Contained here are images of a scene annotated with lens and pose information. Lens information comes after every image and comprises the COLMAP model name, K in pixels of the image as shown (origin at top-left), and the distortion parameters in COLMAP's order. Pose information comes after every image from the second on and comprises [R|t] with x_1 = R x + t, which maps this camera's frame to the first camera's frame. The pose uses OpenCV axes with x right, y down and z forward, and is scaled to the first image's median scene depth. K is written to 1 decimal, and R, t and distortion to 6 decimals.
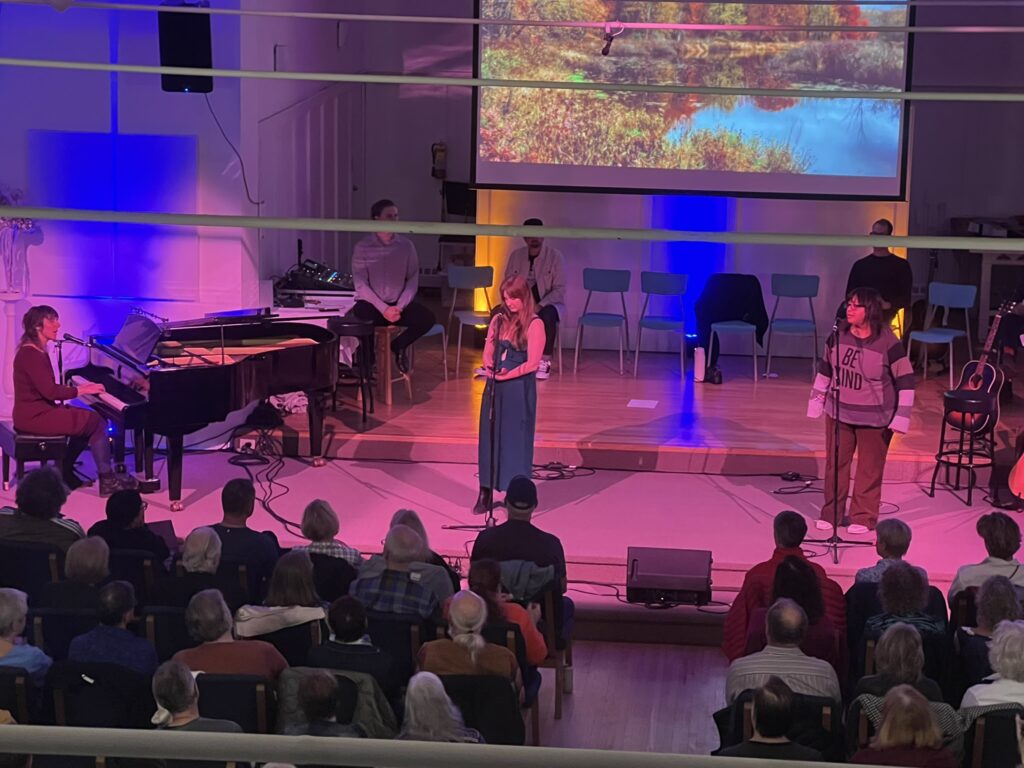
lens RADIAL K [[2605.0, 0, 512.0], [0, 2605.0, 384.0], [0, 0, 1]] dist [0.054650, 1.083048]
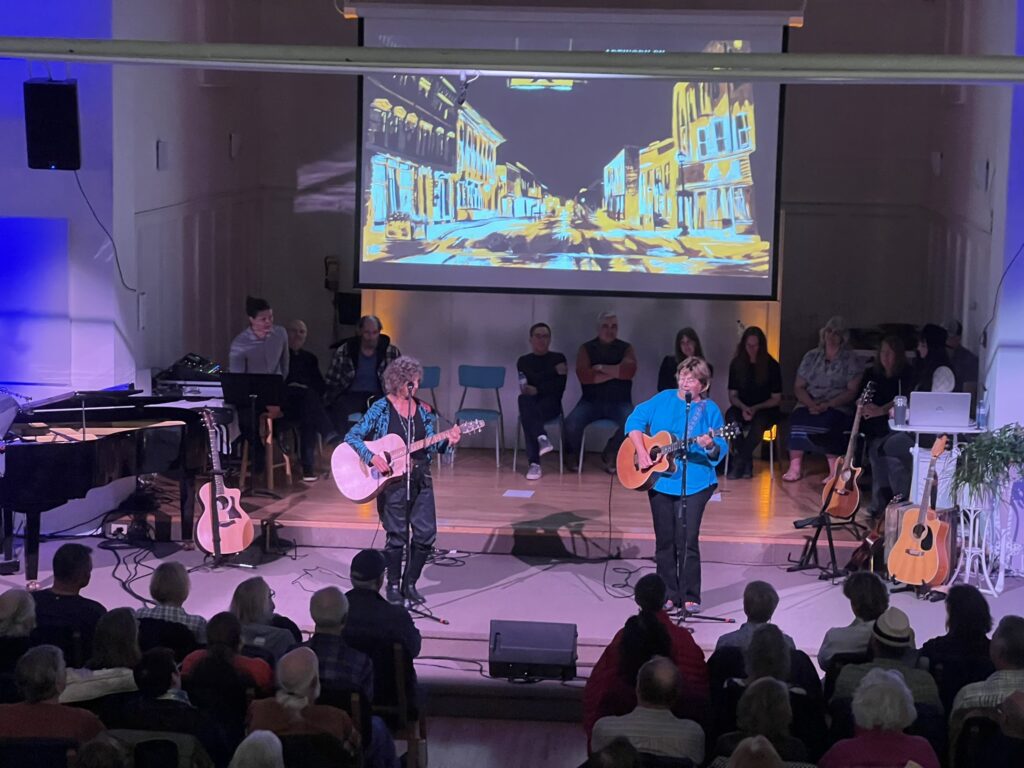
lens RADIAL K [[2305.1, 0, 512.0], [0, 2305.1, 384.0], [0, 0, 1]] dist [0.019817, 3.142454]
pose [[0.999499, 0.003073, 0.031499, 0.020802], [-0.001012, 0.997870, -0.065223, 0.025627], [-0.031632, 0.065159, 0.997373, 0.112396]]
